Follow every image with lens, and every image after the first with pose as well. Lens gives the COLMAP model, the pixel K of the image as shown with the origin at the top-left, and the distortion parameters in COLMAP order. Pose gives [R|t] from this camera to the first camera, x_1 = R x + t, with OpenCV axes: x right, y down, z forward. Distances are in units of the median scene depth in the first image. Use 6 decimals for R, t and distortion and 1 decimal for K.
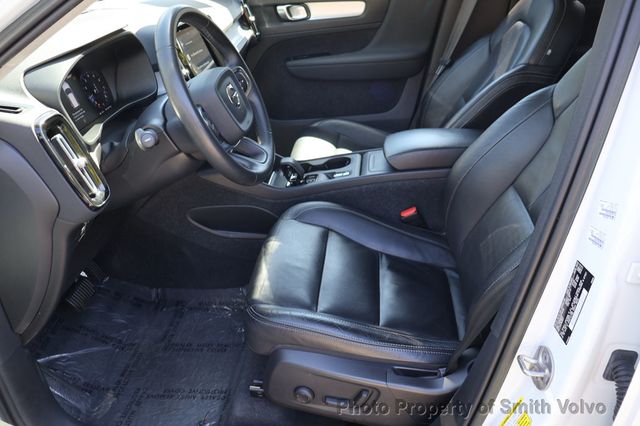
lens RADIAL K [[539.4, 0, 316.1], [0, 539.4, 212.5], [0, 0, 1]] dist [0.010683, -0.000376]
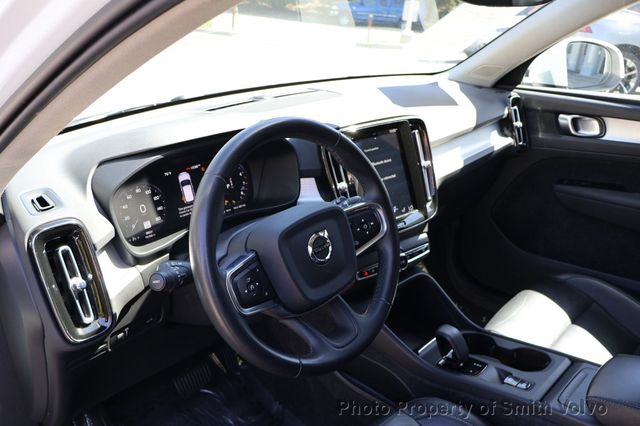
lens RADIAL K [[539.4, 0, 317.0], [0, 539.4, 213.8], [0, 0, 1]] dist [0.010683, -0.000376]
pose [[0.780704, 0.277082, -0.560114, 0.133939], [-0.330921, 0.943642, 0.005561, -0.149620], [0.530088, 0.181012, 0.828397, 0.227108]]
